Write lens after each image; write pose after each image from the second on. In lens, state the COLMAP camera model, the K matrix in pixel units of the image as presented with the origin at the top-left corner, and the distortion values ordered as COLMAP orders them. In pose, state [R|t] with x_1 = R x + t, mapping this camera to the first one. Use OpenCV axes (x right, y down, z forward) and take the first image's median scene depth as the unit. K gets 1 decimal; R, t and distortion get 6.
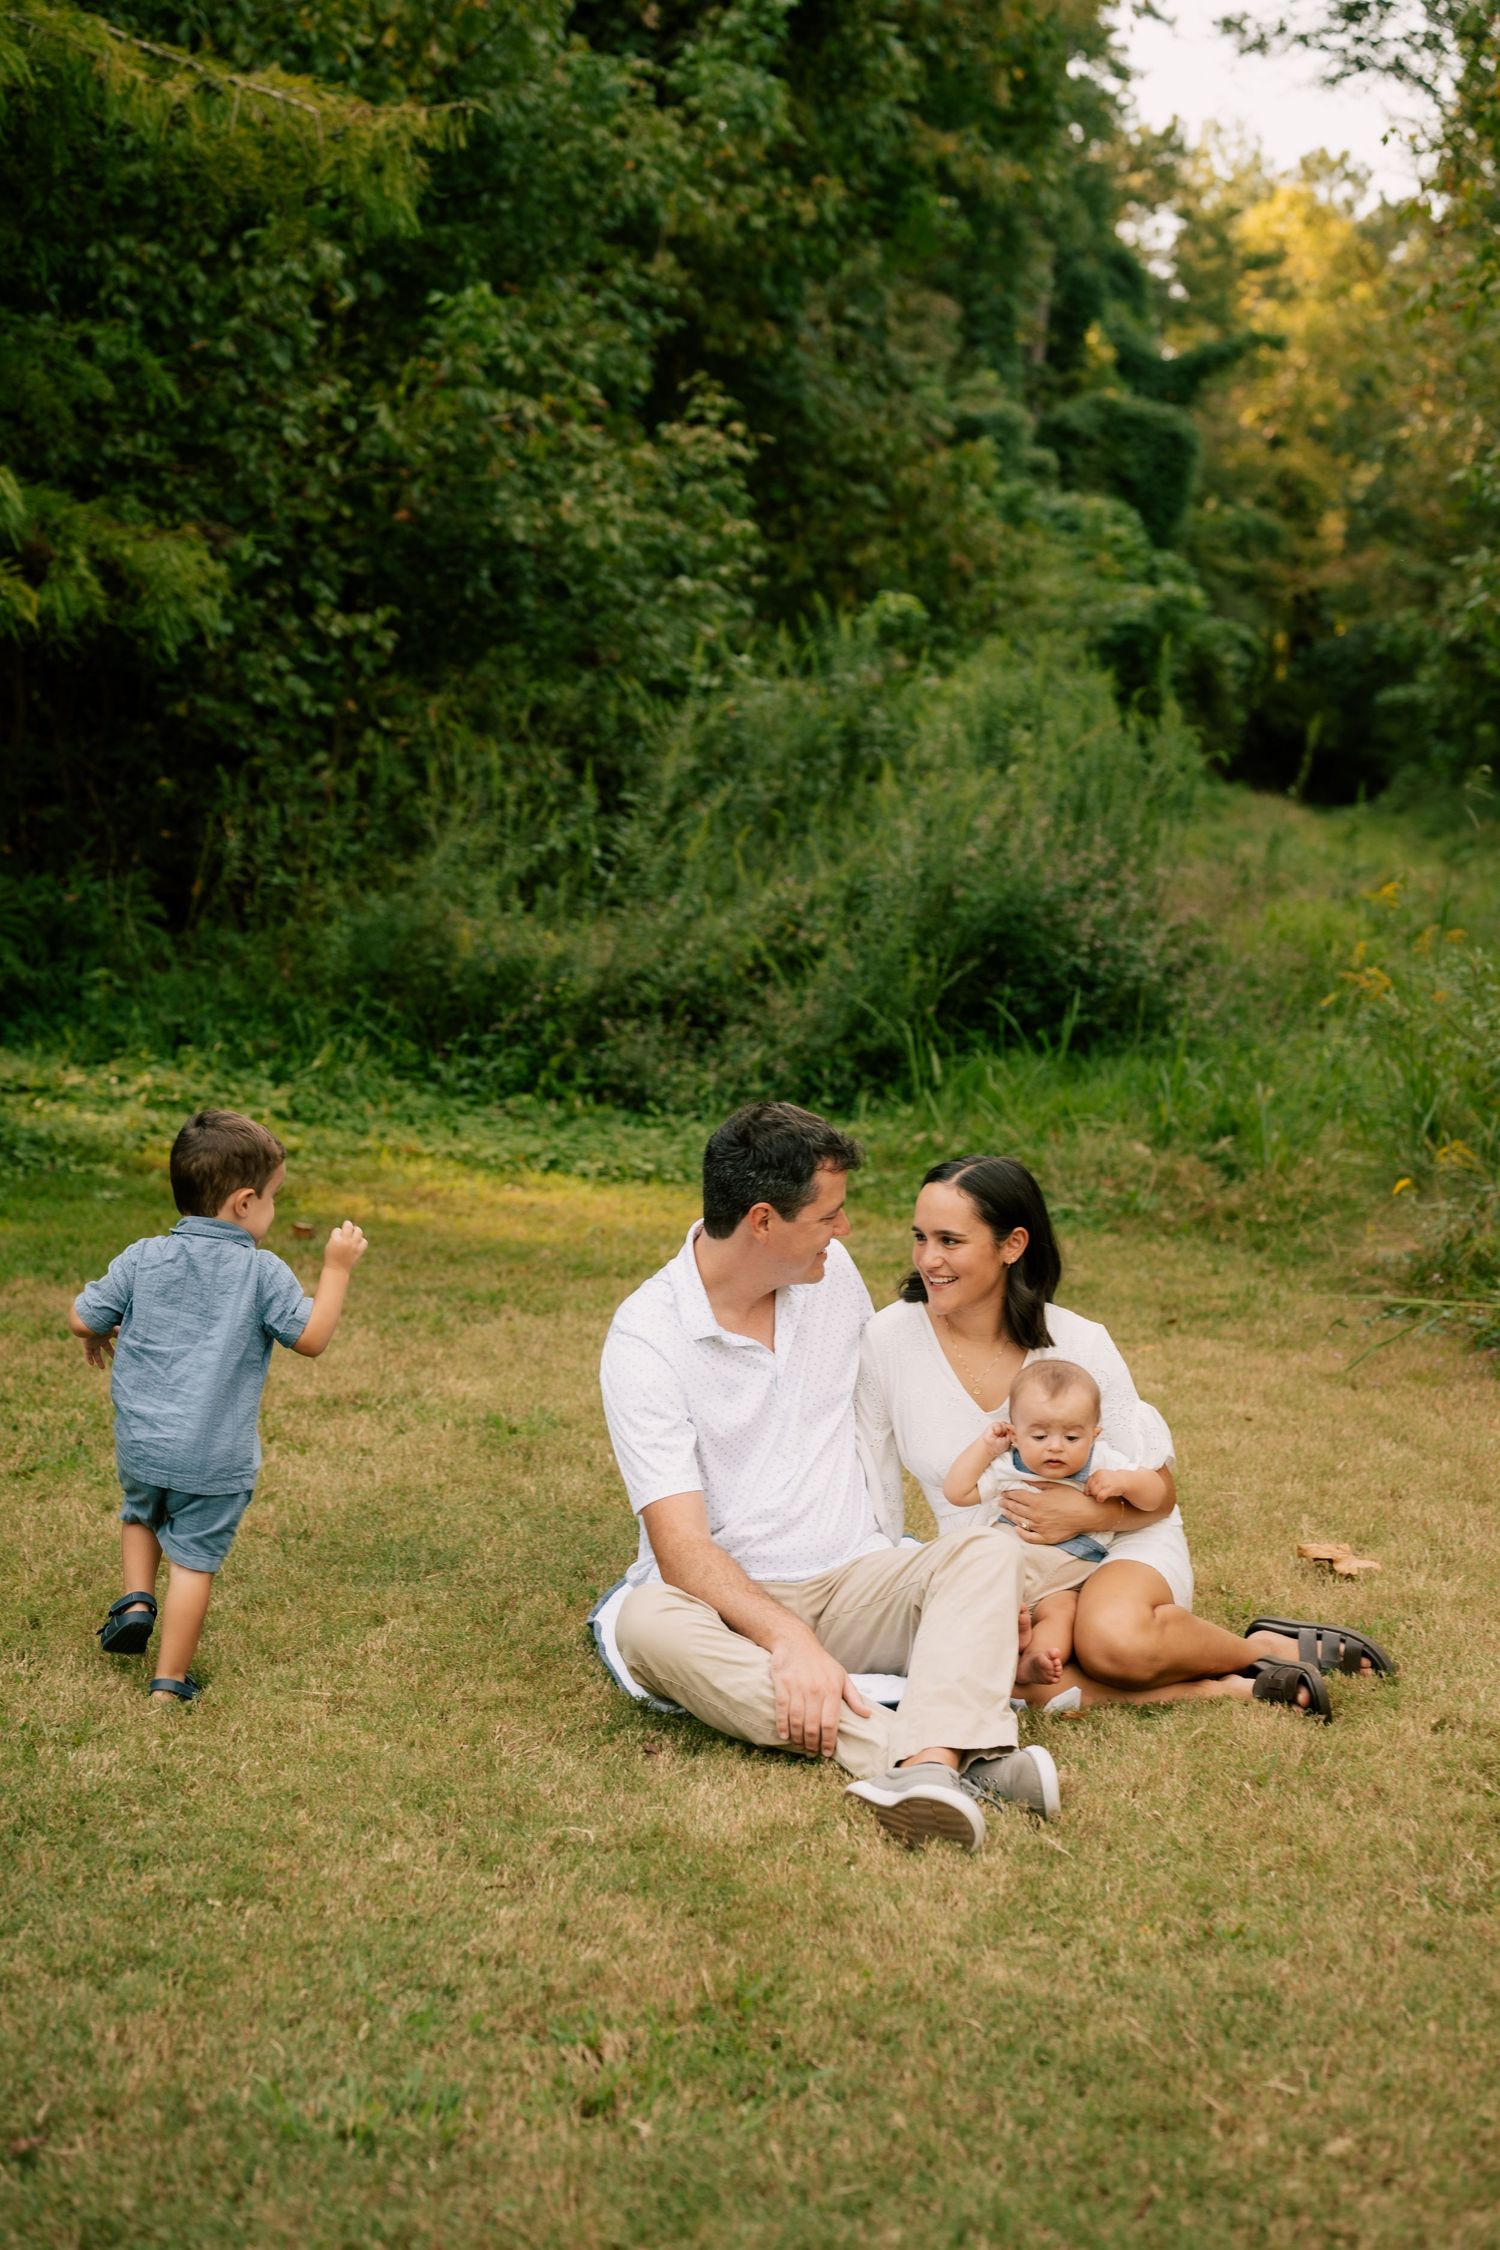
lens RADIAL K [[3381.6, 0, 750.0], [0, 3381.6, 1125.0], [0, 0, 1]] dist [-0.025745, -0.052141]
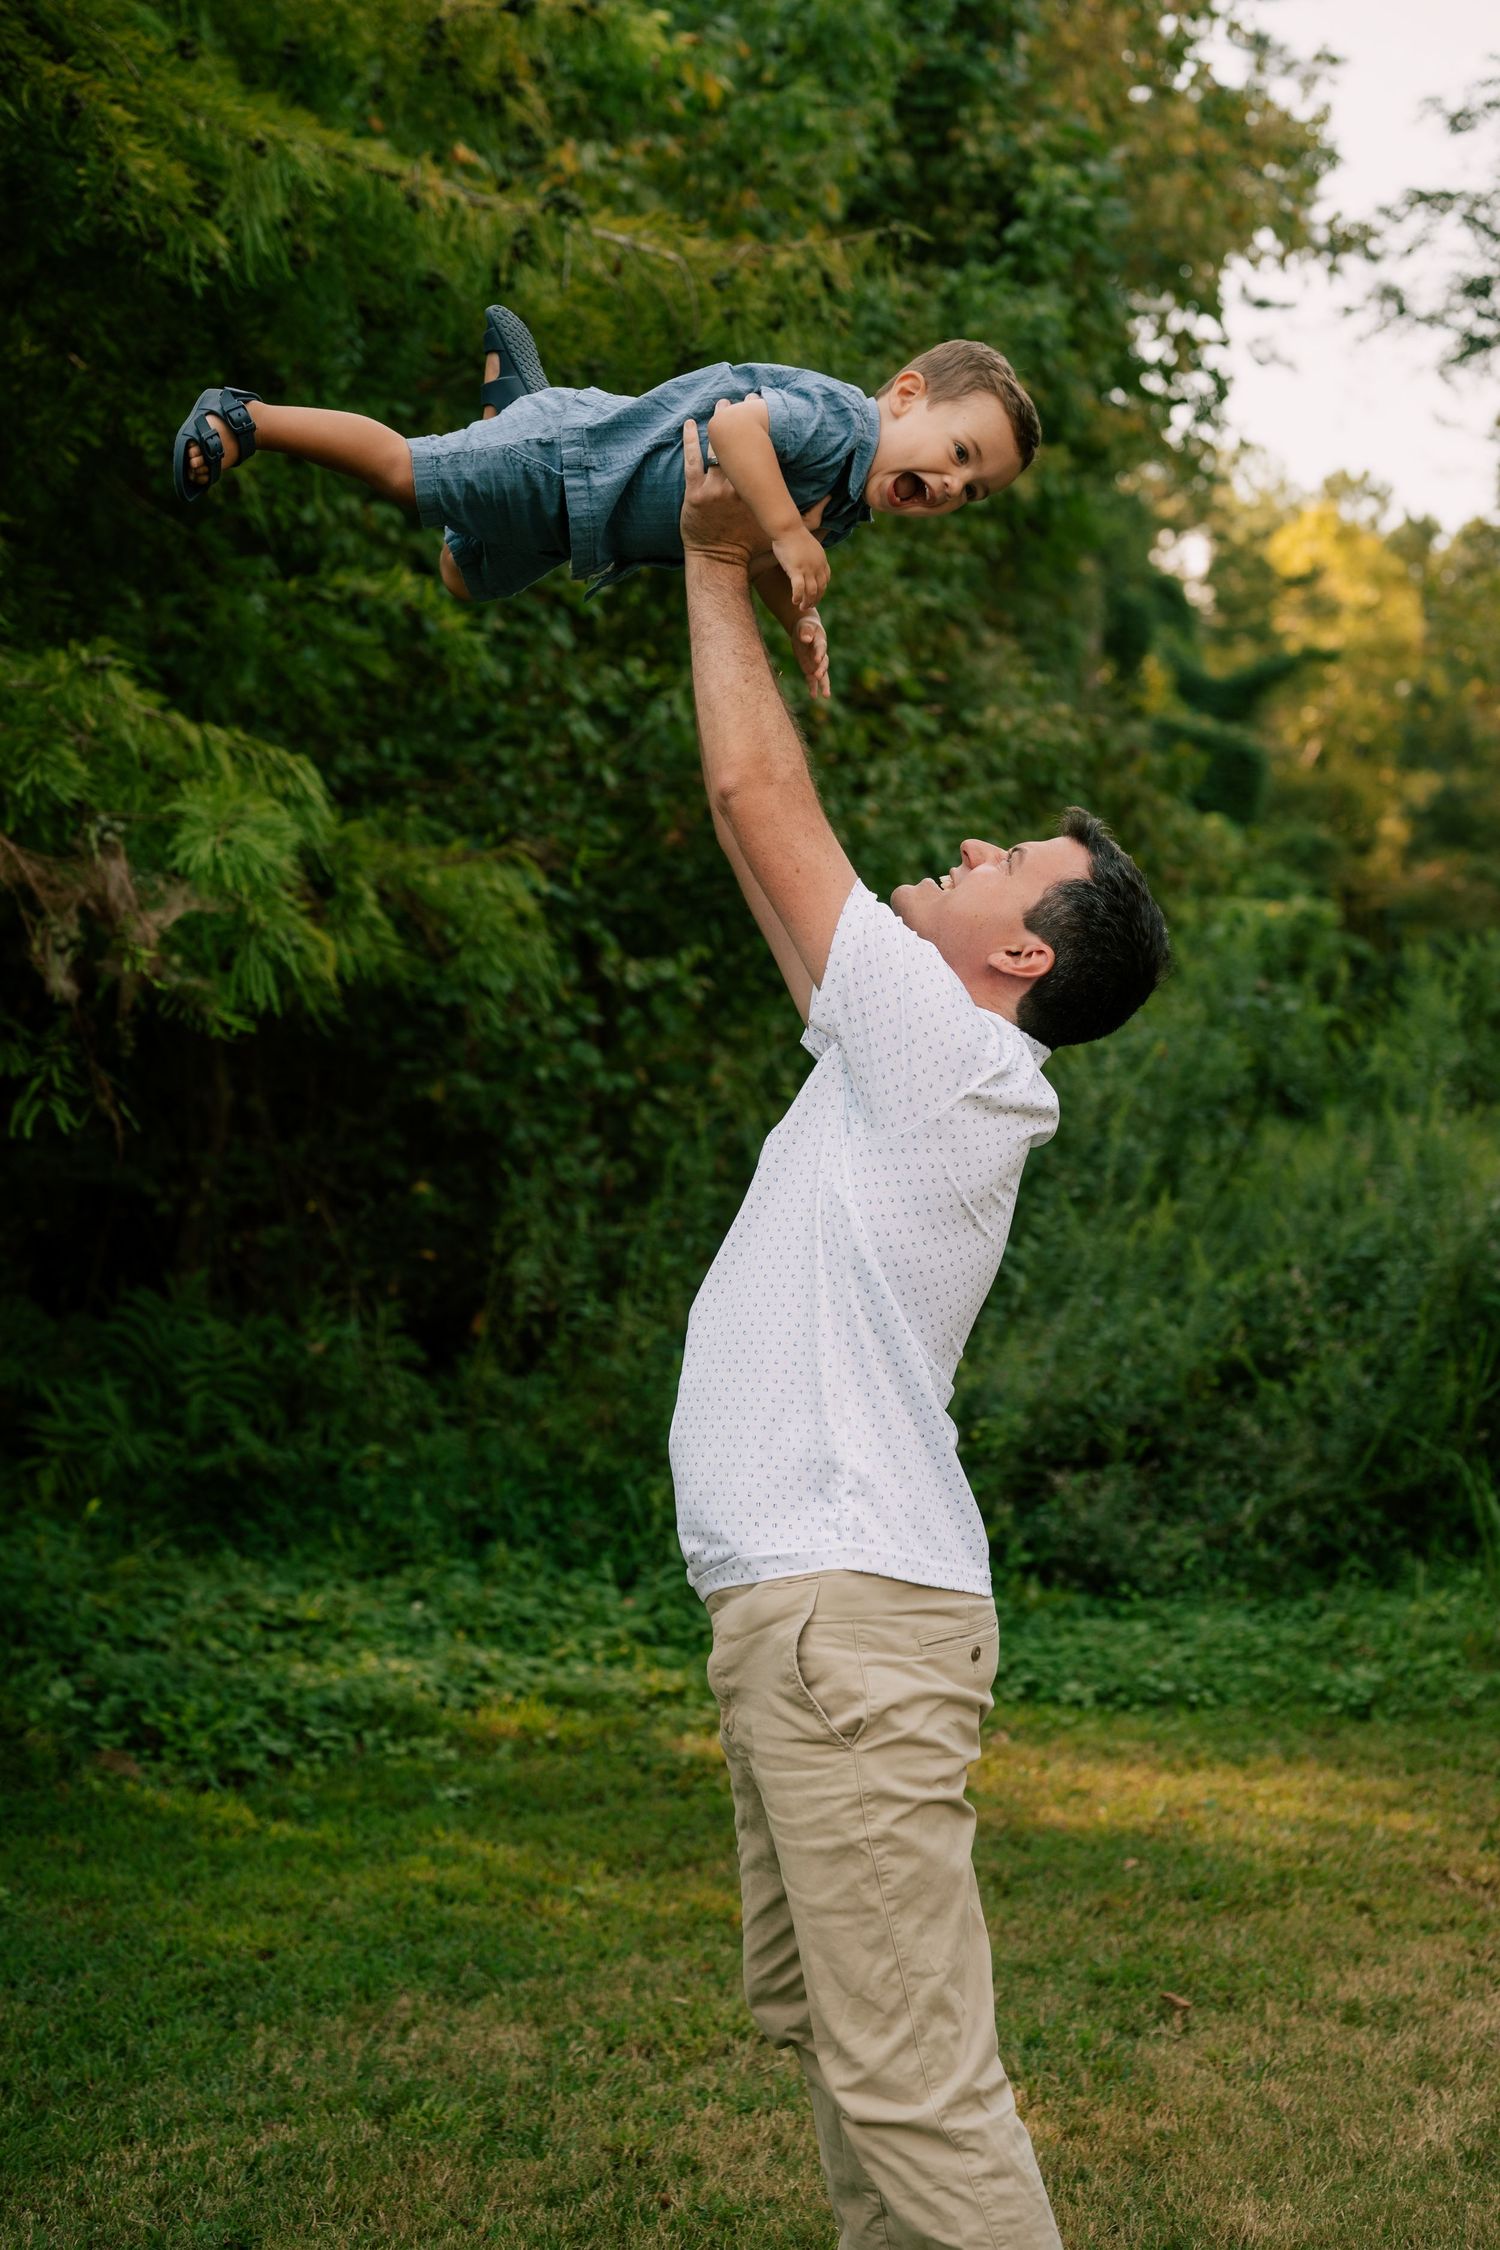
lens RADIAL K [[3381.6, 0, 750.0], [0, 3381.6, 1125.0], [0, 0, 1]] dist [-0.025745, -0.052141]
pose [[0.998235, -0.058294, -0.011348, -0.090581], [0.056825, 0.993078, -0.102791, -0.032804], [0.017262, 0.101965, 0.994638, 0.236345]]
